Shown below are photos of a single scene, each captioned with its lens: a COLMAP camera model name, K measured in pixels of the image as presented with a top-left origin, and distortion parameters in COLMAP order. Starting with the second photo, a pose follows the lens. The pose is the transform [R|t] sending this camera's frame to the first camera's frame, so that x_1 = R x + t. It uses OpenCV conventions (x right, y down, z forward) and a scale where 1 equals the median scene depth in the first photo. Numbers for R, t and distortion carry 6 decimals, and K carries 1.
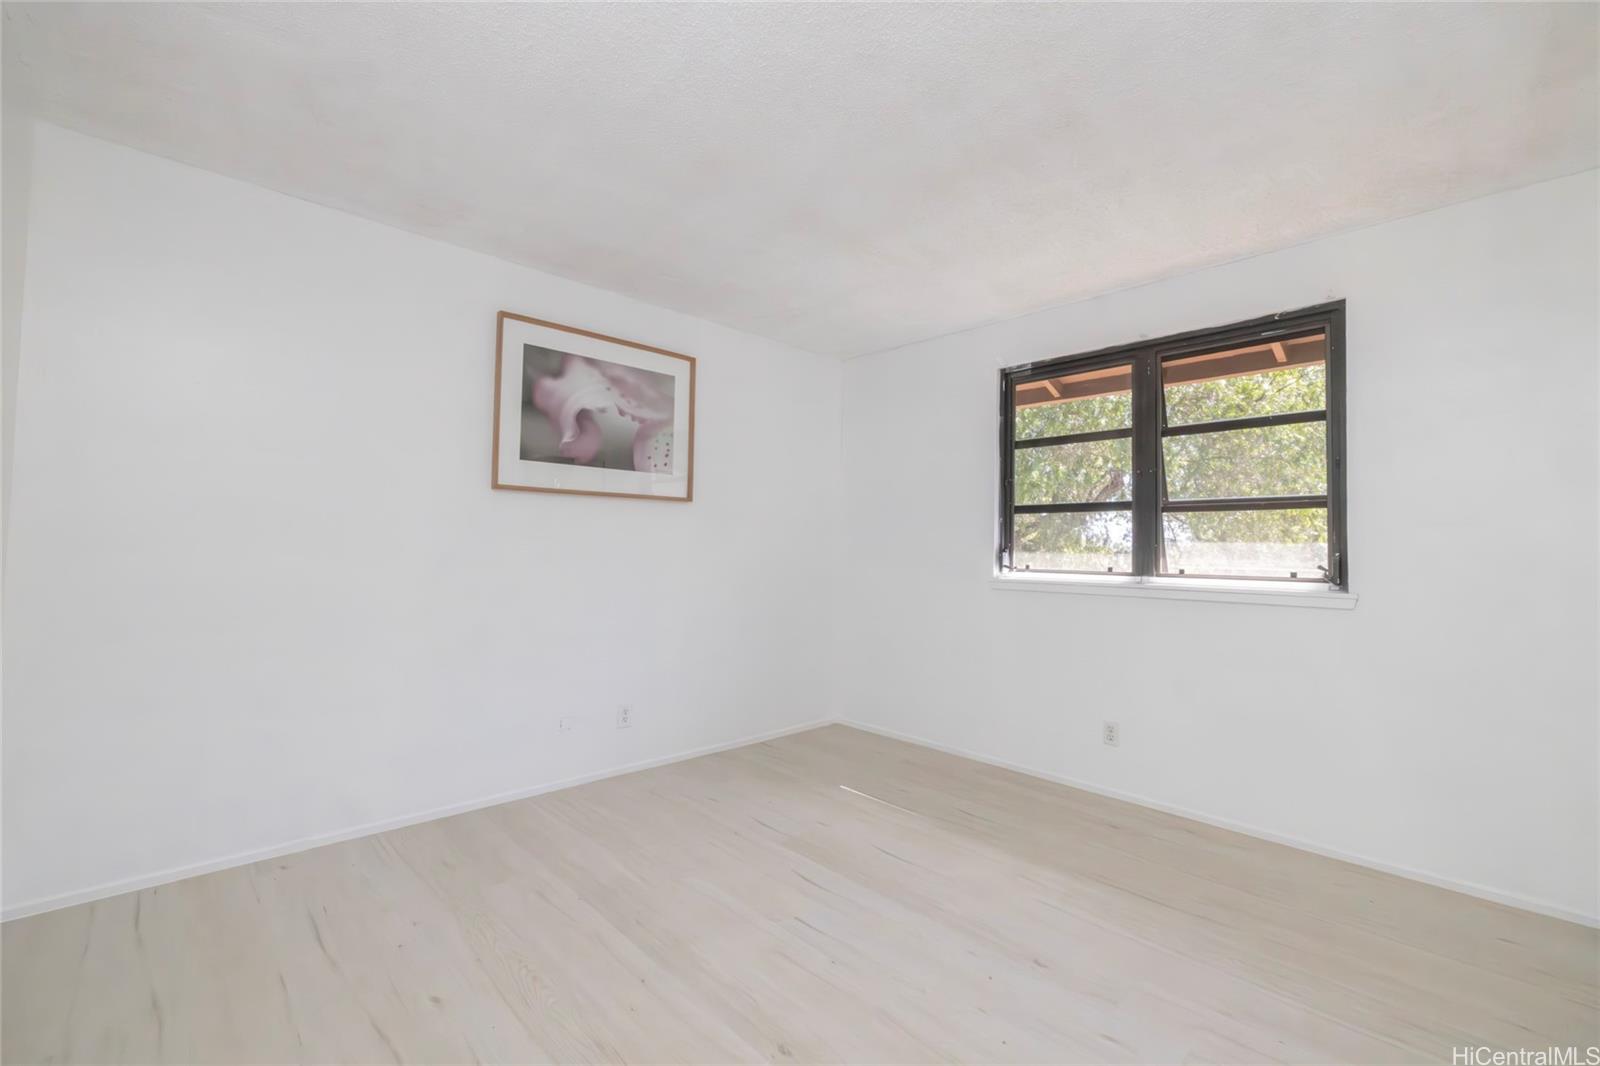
lens RADIAL K [[662.6, 0, 799.0], [0, 662.6, 524.9], [0, 0, 1]] dist [-0.001600, -0.000762]
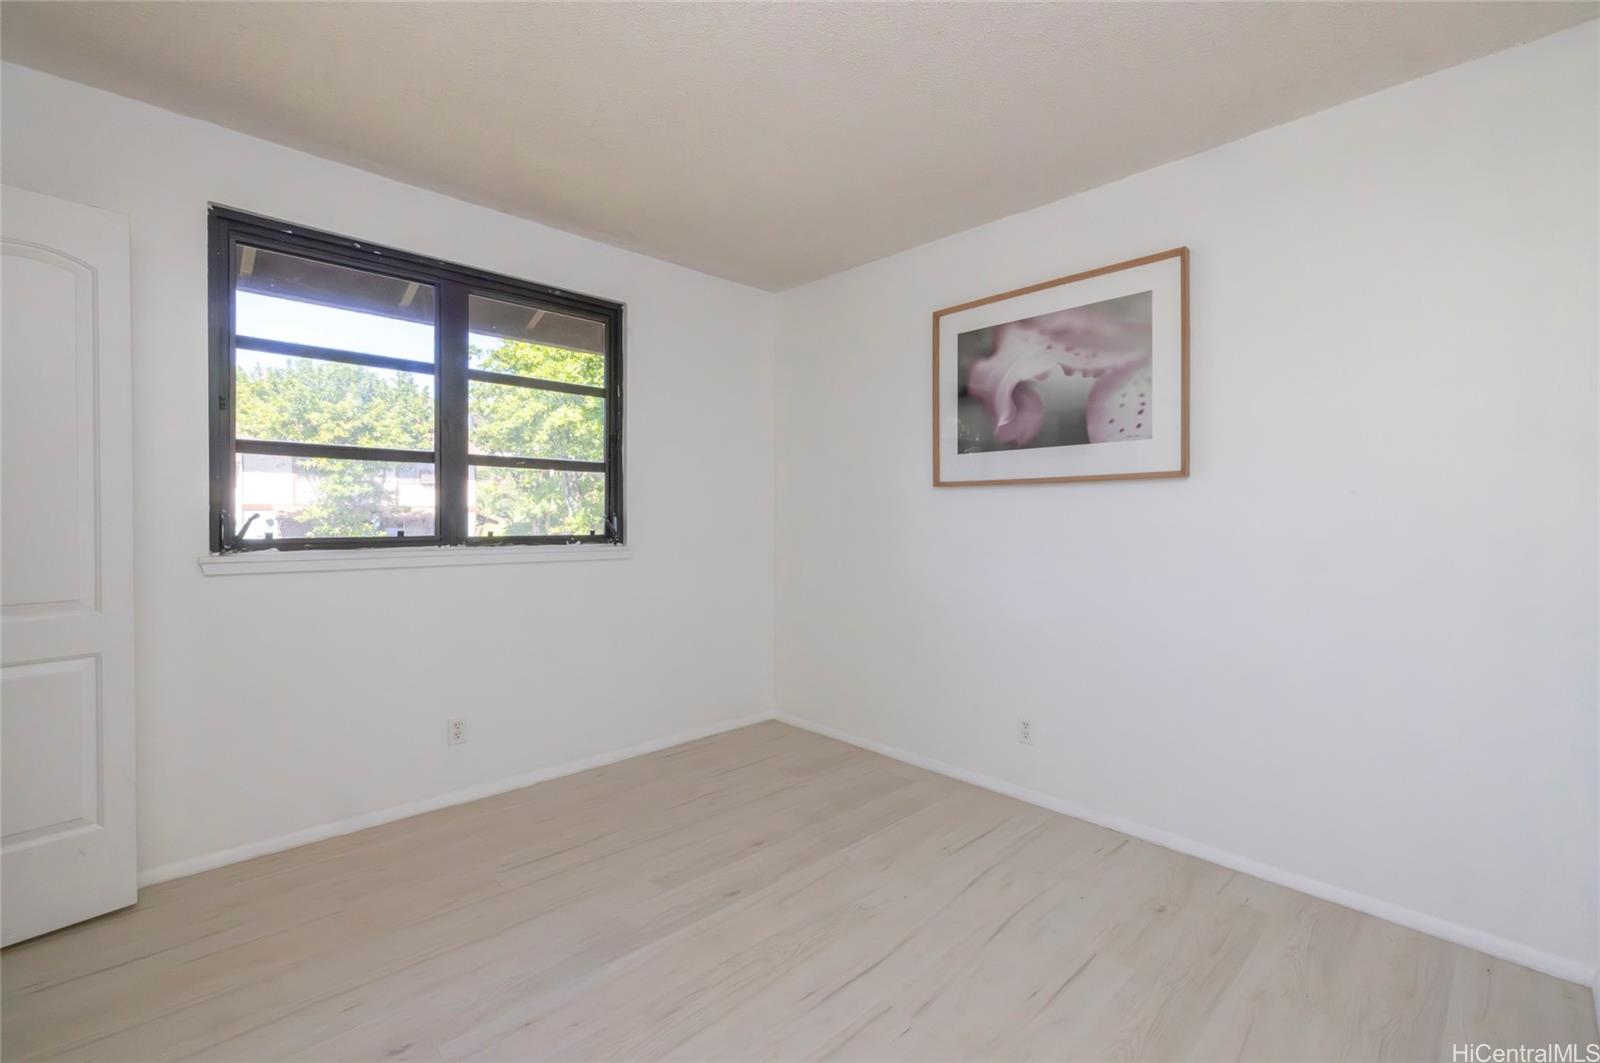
lens RADIAL K [[662.6, 0, 799.0], [0, 662.6, 523.4], [0, 0, 1]] dist [-0.001600, -0.000762]
pose [[0.024384, -0.018161, -0.999538, 0.498172], [0.019405, 0.999655, -0.017690, 0.015270], [0.999514, -0.018964, 0.024728, 0.672370]]
